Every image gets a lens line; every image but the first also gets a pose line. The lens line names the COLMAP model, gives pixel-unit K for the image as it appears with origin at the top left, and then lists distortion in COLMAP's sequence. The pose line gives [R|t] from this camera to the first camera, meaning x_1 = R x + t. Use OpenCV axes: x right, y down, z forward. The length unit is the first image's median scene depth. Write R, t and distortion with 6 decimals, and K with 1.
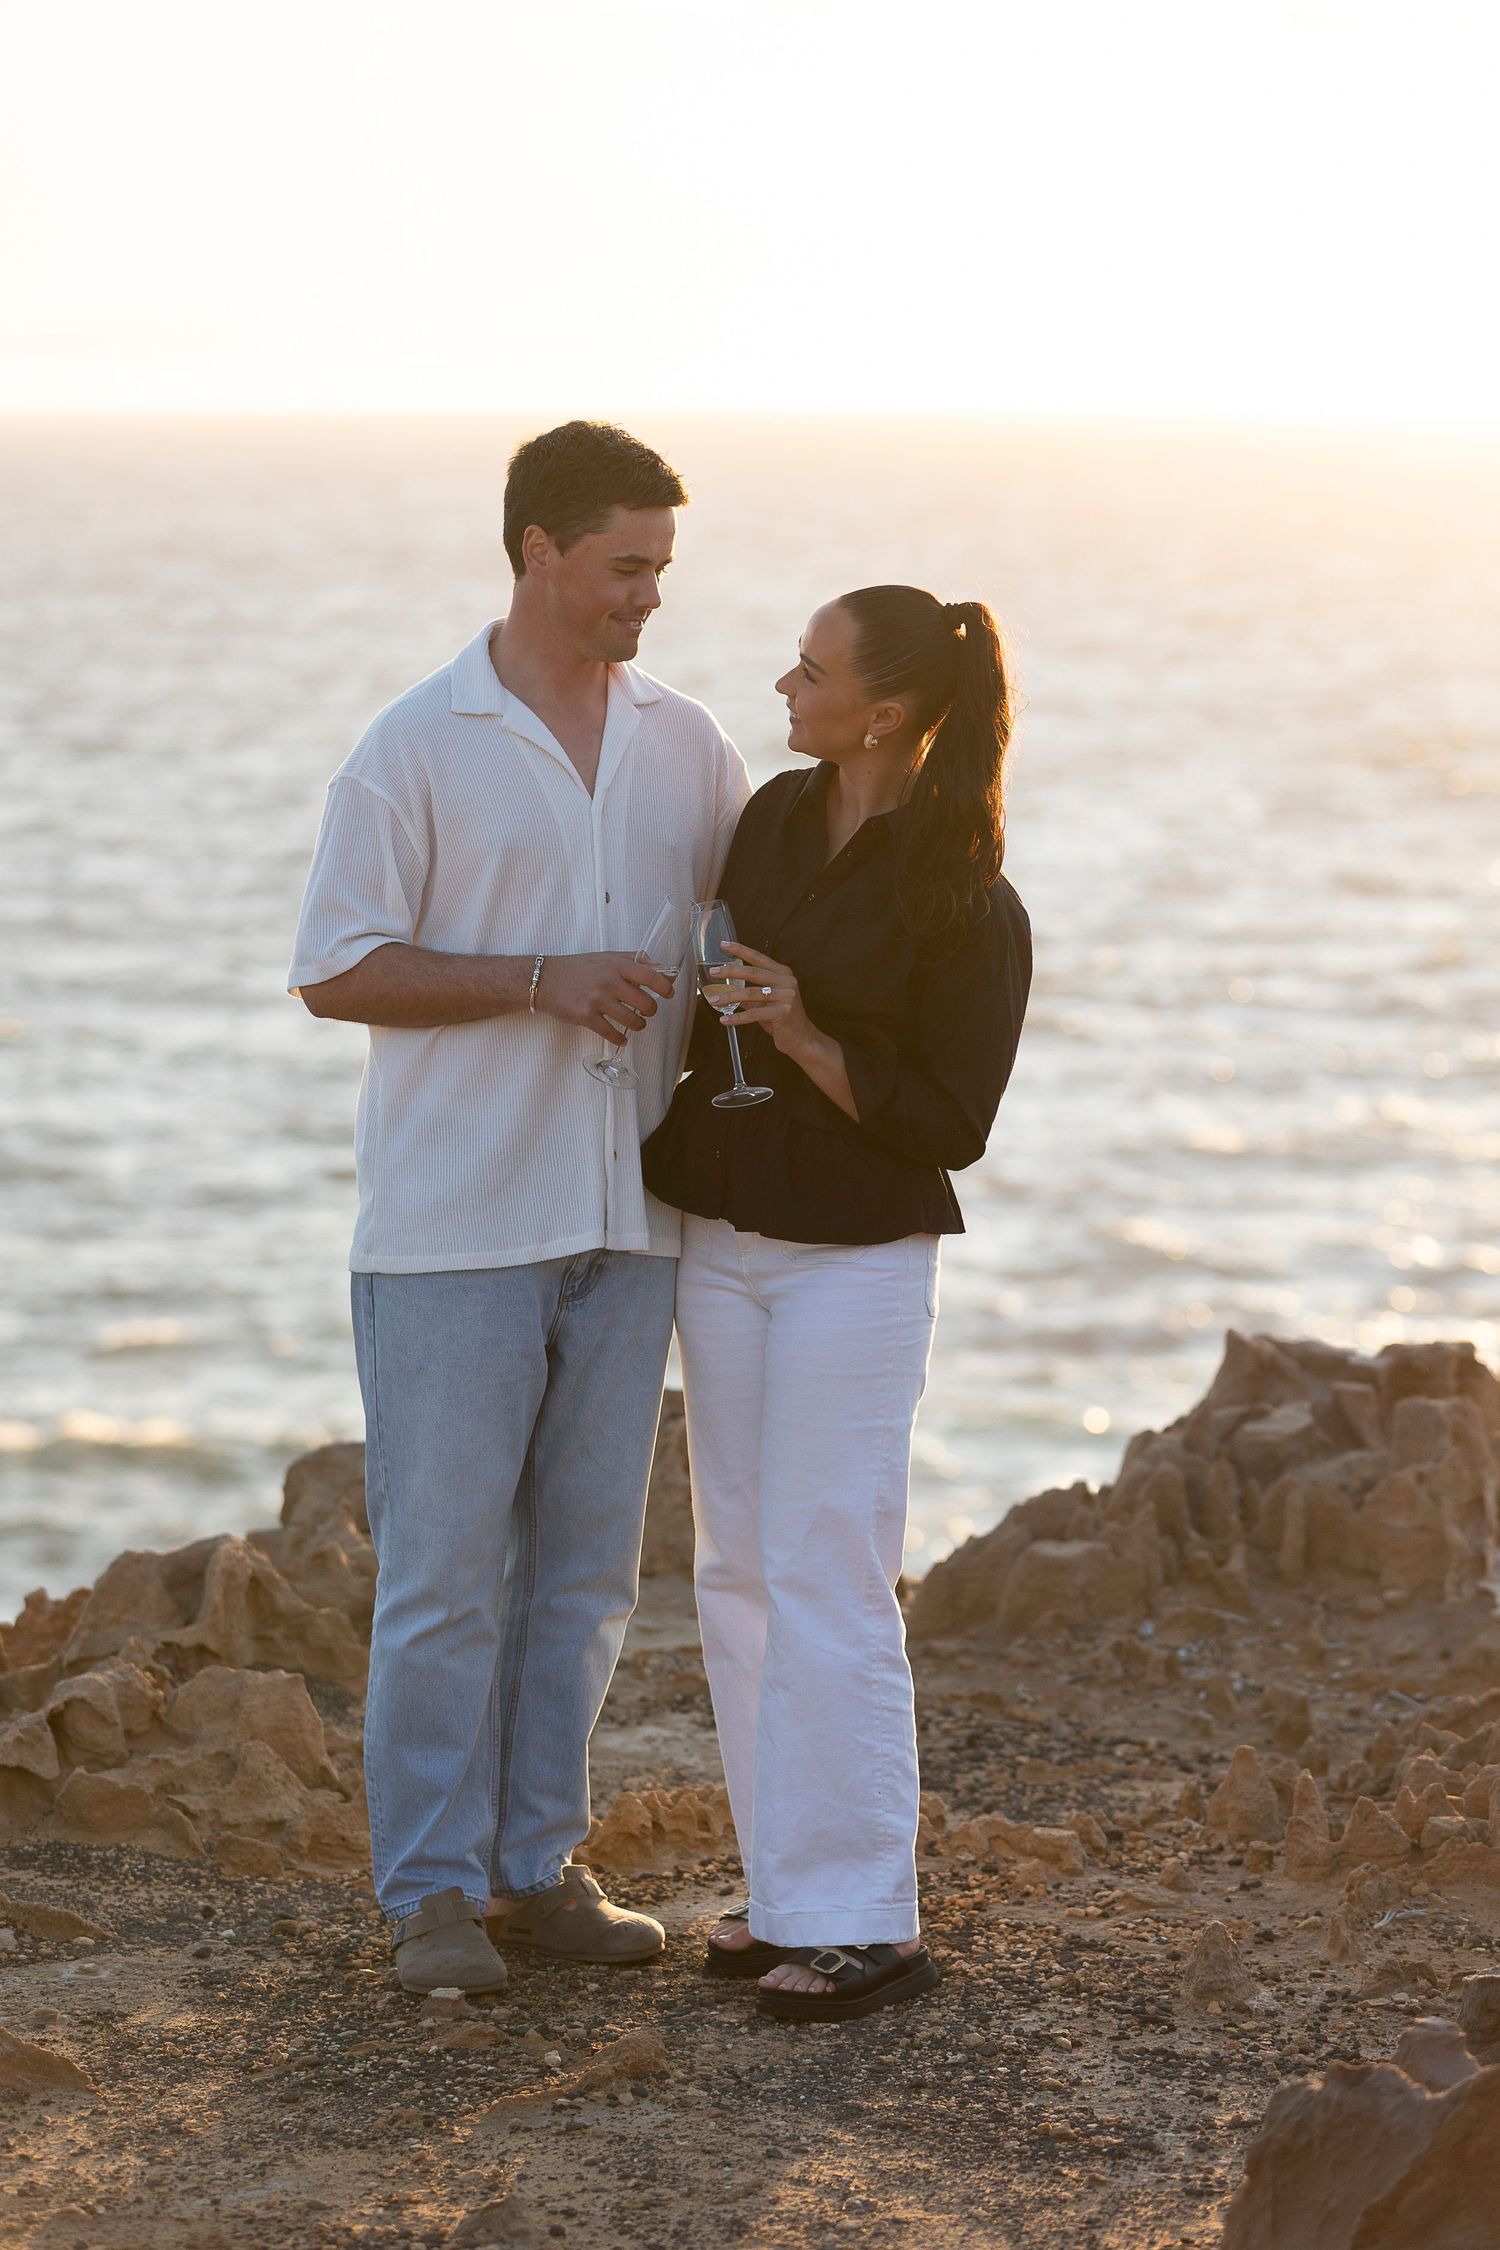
lens RADIAL K [[5767.1, 0, 750.0], [0, 5767.1, 1125.0], [0, 0, 1]] dist [-0.021003, 0.296360]
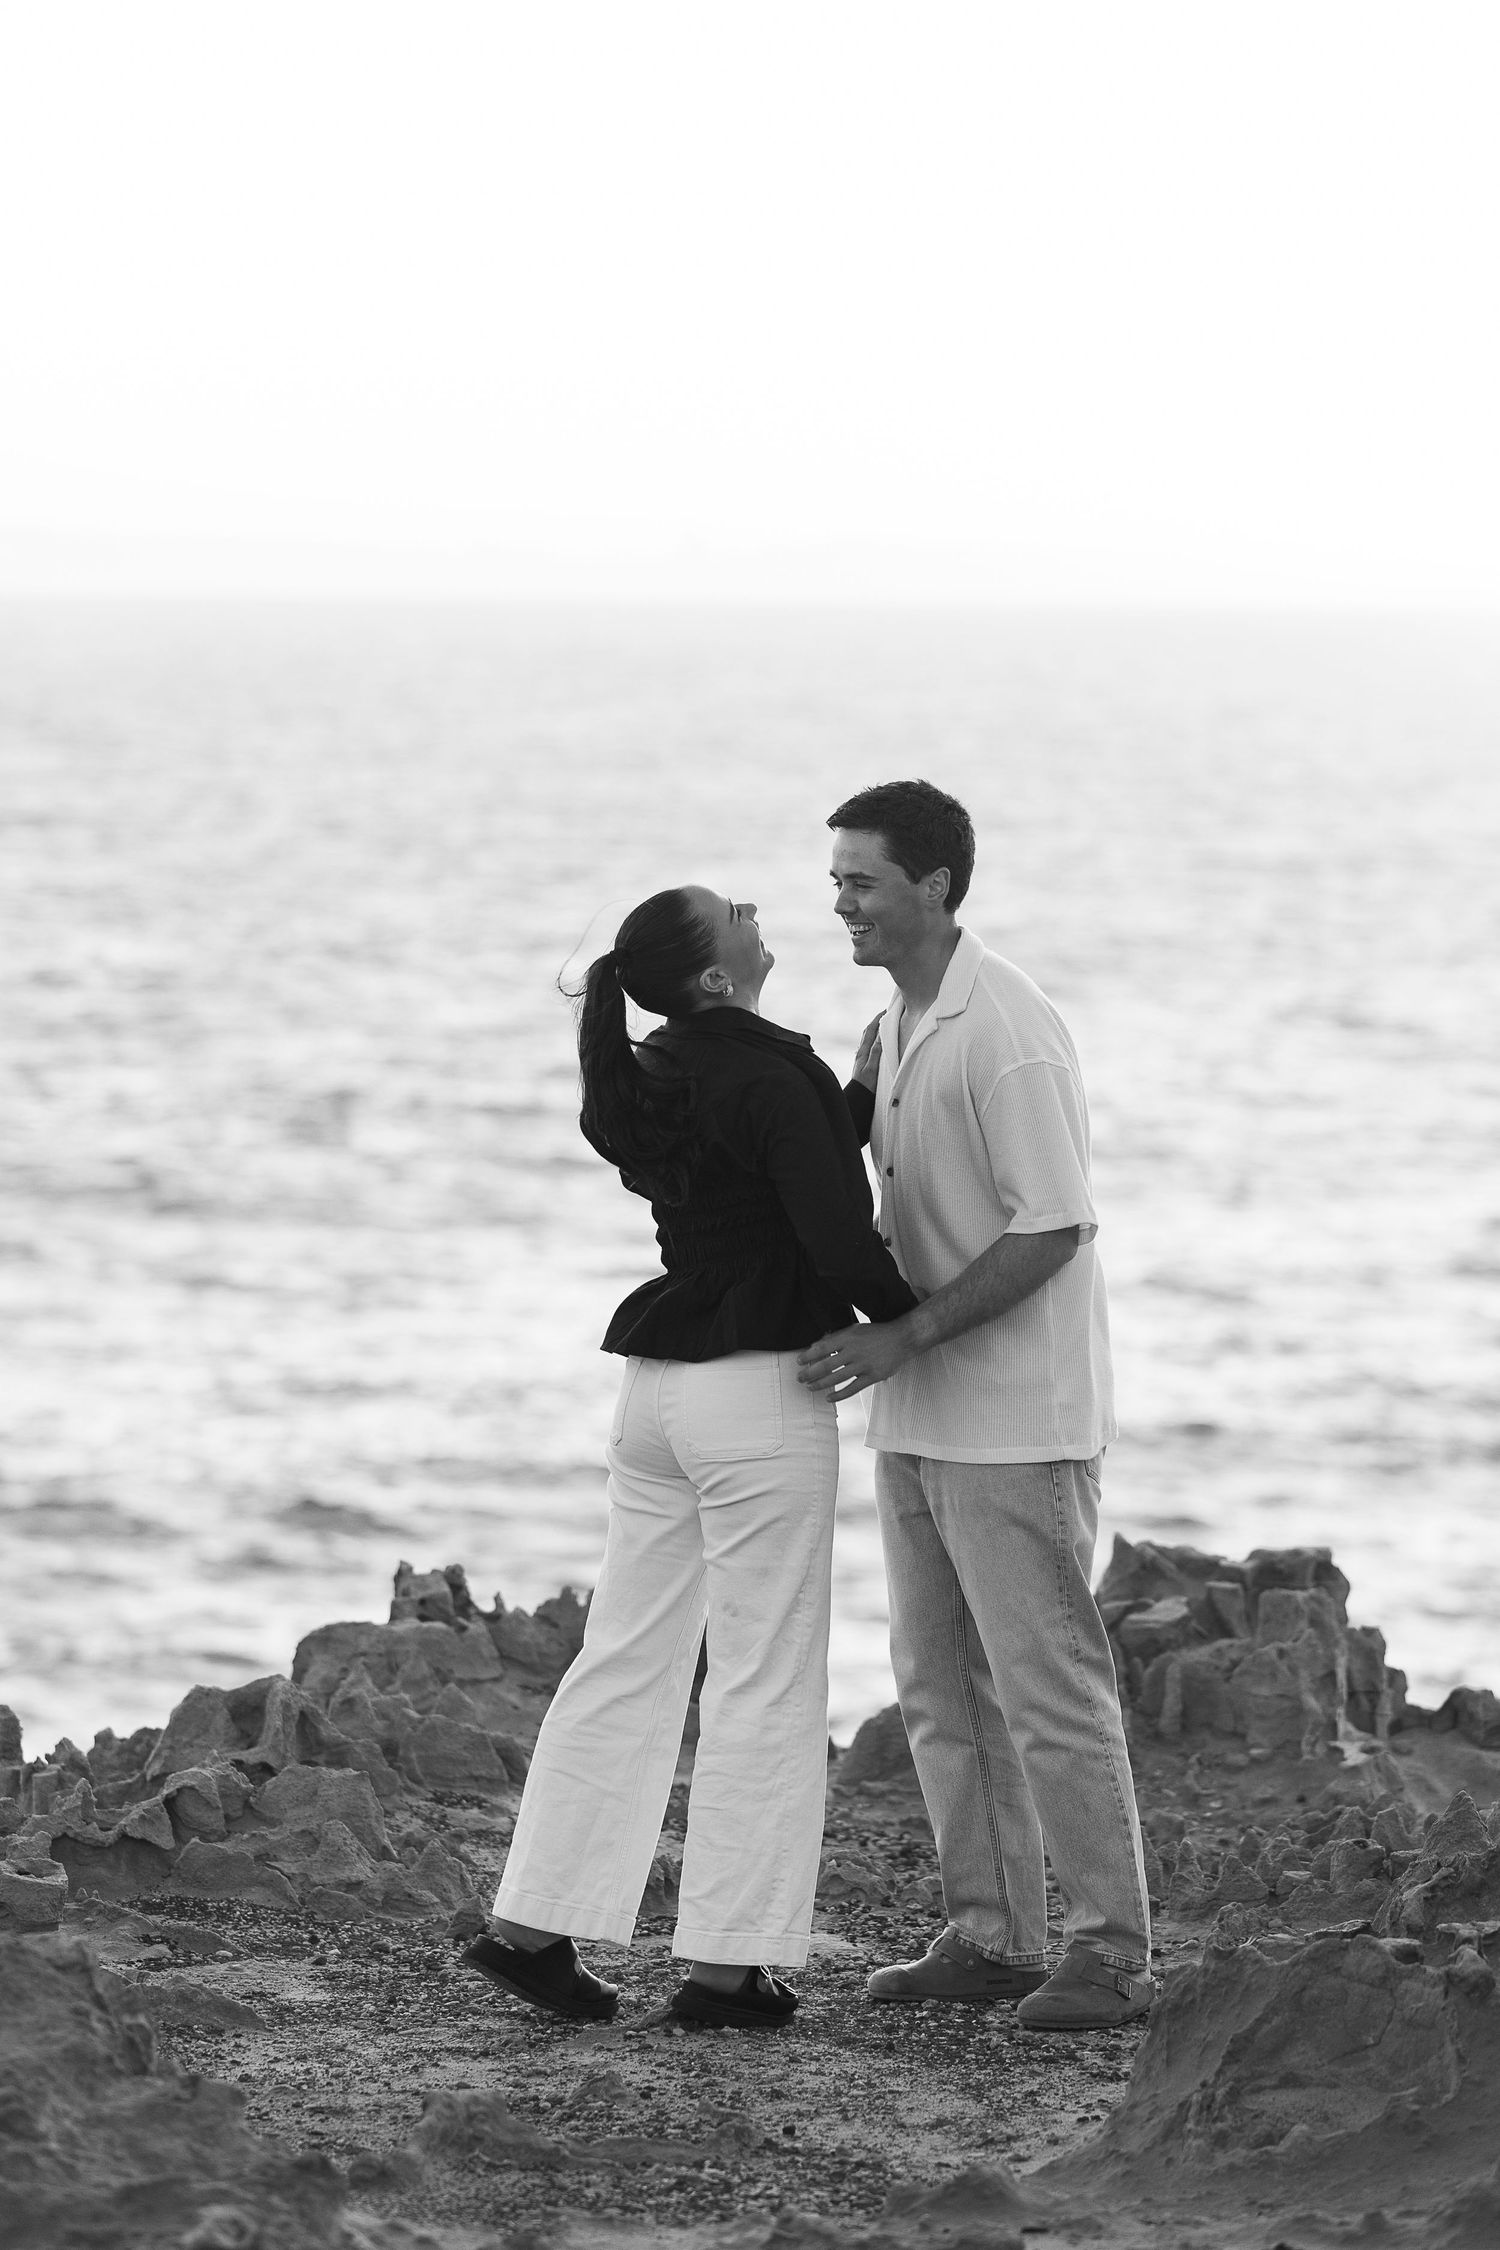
lens RADIAL K [[7107.6, 0, 750.0], [0, 7107.6, 1125.0], [0, 0, 1]] dist [-0.057064, -0.953120]
pose [[0.999213, 0.011587, 0.037934, -0.051651], [-0.009627, 0.998630, -0.051442, 0.032705], [-0.038478, 0.051036, 0.997955, -0.480019]]
